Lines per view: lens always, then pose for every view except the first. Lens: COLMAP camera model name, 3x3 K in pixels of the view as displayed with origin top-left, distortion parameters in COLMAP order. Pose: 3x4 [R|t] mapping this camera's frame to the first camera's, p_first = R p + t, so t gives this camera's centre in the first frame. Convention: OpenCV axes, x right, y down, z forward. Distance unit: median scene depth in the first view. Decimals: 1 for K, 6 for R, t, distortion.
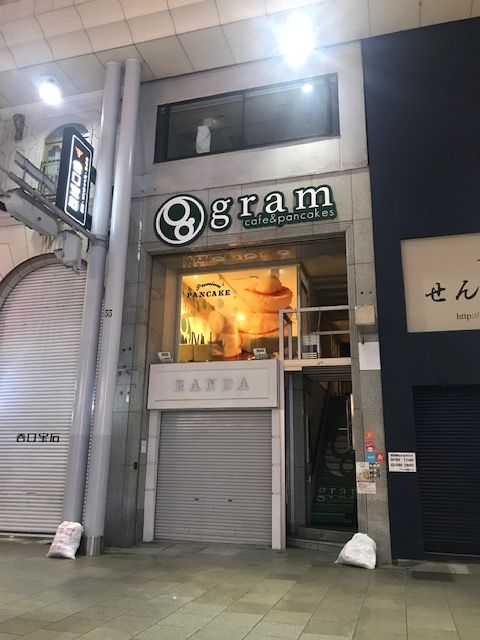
lens RADIAL K [[517.8, 0, 261.5], [0, 517.8, 322.7], [0, 0, 1]] dist [-0.012345, 0.018997]
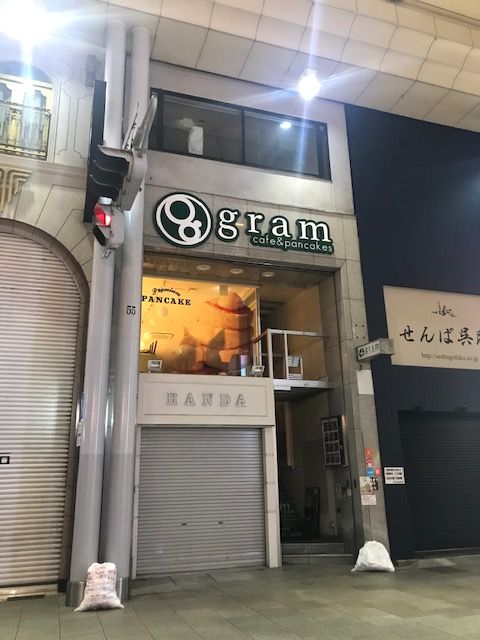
lens RADIAL K [[517.8, 0, 242.1], [0, 517.8, 318.8], [0, 0, 1]] dist [-0.012345, 0.018997]
pose [[0.831258, 0.134489, 0.539372, -0.582728], [-0.111859, 0.990914, -0.074686, 0.037566], [-0.544515, 0.001750, 0.838749, 0.175747]]
